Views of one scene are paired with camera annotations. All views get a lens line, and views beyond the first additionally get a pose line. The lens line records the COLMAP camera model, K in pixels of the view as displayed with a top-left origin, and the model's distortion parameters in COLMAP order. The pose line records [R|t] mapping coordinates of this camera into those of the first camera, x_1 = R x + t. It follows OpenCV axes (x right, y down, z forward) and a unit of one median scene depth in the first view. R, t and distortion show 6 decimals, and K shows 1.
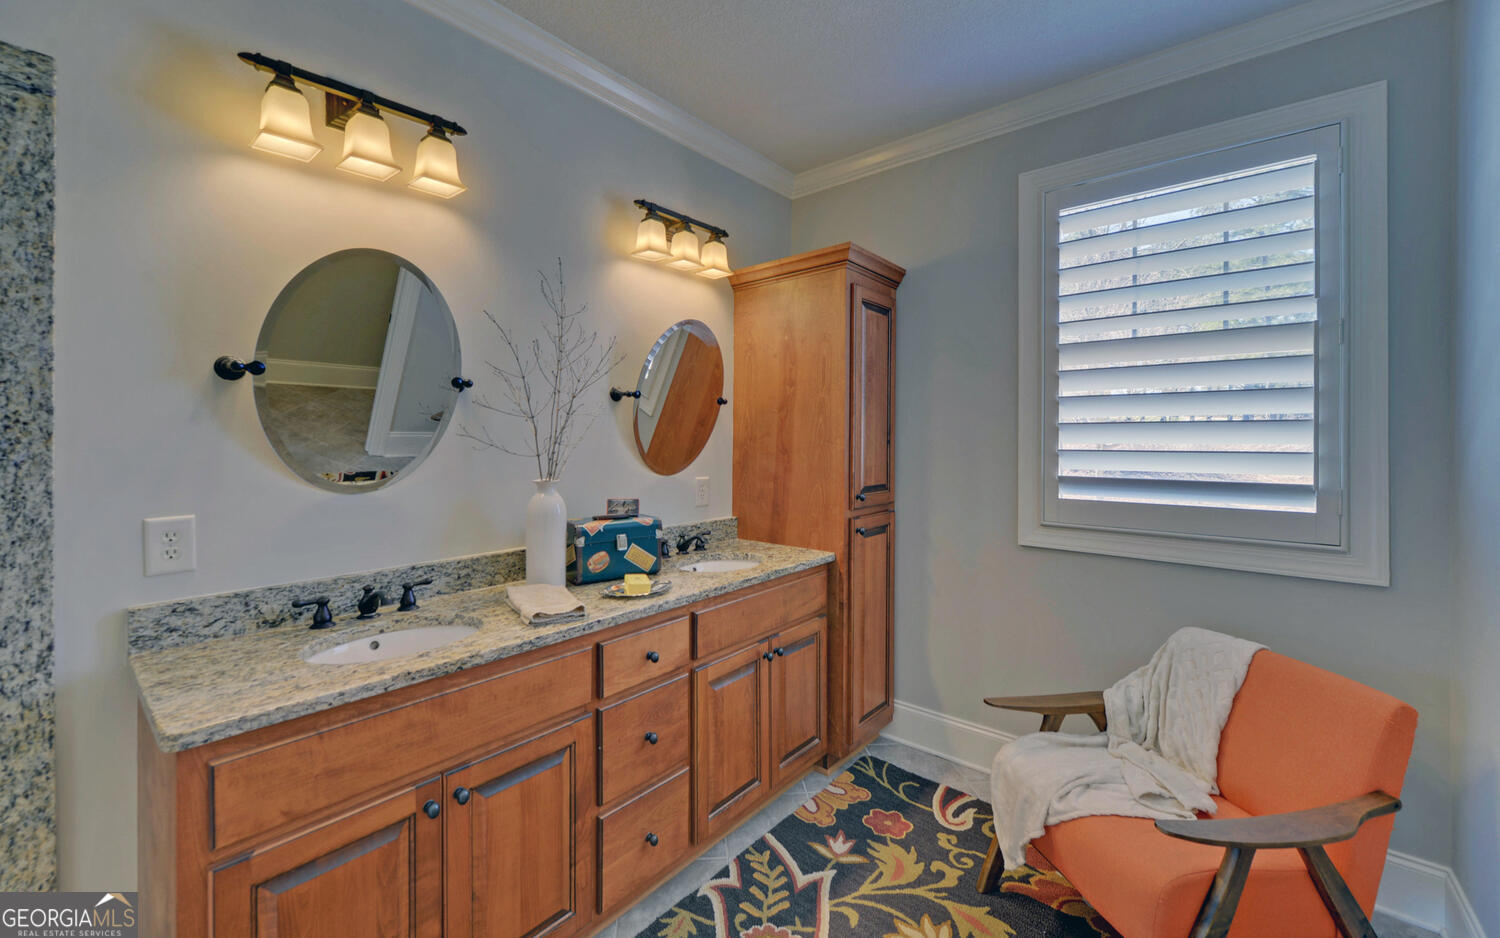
lens RADIAL K [[602.7, 0, 755.1], [0, 602.7, 439.1], [0, 0, 1]] dist [0.002442, -0.001750]
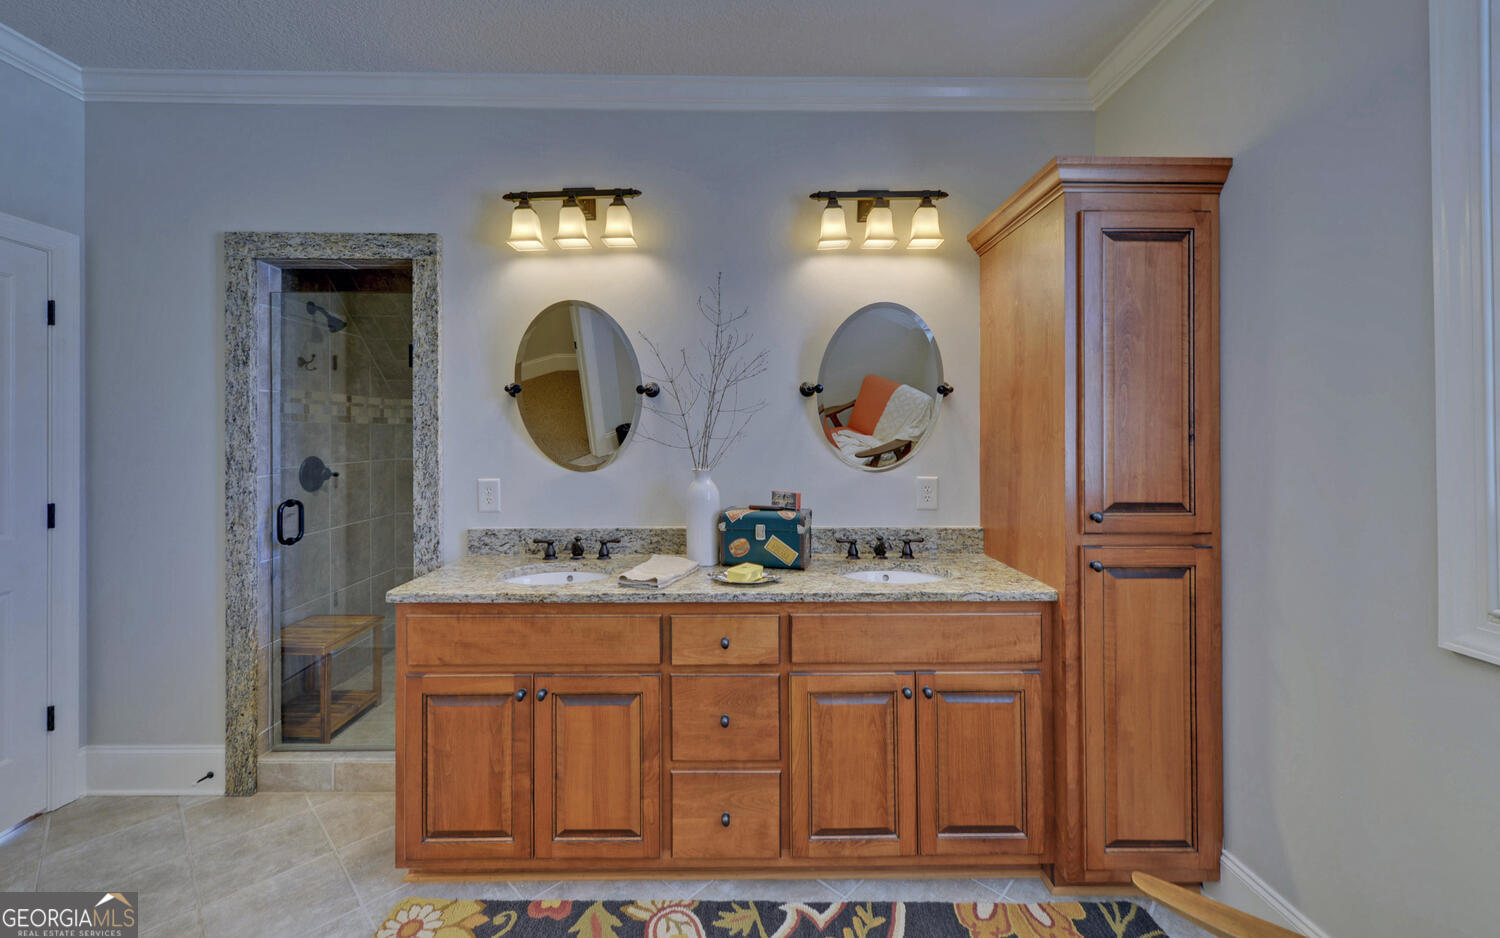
lens RADIAL K [[602.7, 0, 743.6], [0, 602.7, 432.2], [0, 0, 1]] dist [0.002442, -0.001750]
pose [[0.645215, -0.003510, -0.763993, 0.573068], [0.000198, 0.999990, -0.004427, 0.003057], [0.764001, 0.002705, 0.645210, 0.316176]]
